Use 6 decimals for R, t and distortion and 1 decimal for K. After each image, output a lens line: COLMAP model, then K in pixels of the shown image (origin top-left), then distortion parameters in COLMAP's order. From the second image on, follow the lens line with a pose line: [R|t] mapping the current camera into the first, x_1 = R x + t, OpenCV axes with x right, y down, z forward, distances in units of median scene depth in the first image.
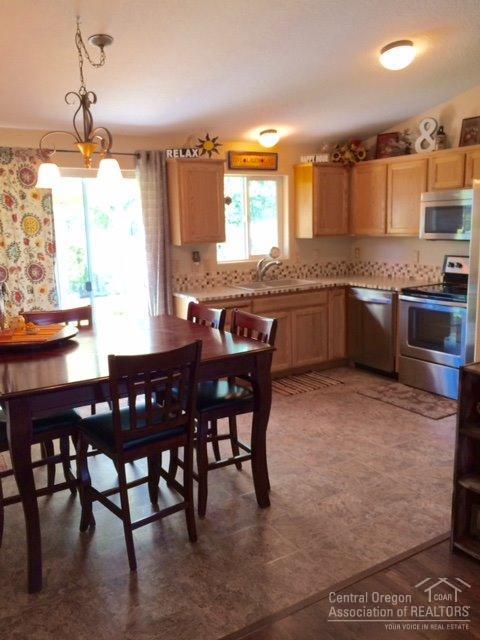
lens RADIAL K [[551.3, 0, 240.0], [0, 551.3, 320.0], [0, 0, 1]] dist [0.079688, -0.122638]
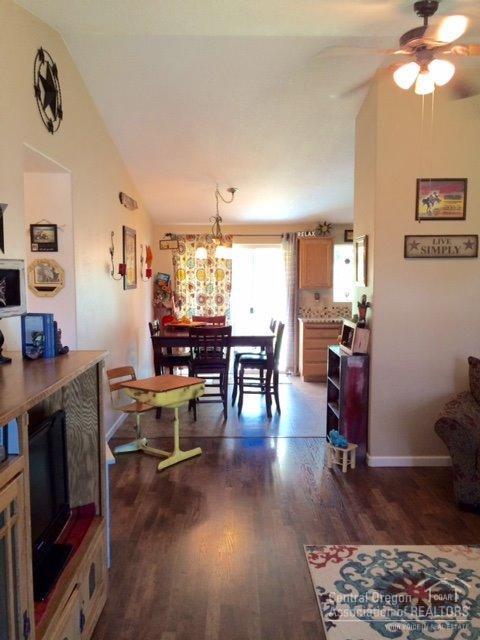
lens RADIAL K [[551.3, 0, 240.0], [0, 551.3, 320.0], [0, 0, 1]] dist [0.079688, -0.122638]
pose [[0.857141, 0.064481, -0.511030, 0.629993], [-0.110596, 0.992033, -0.060328, 0.083572], [0.503069, 0.108227, 0.857443, -0.530081]]
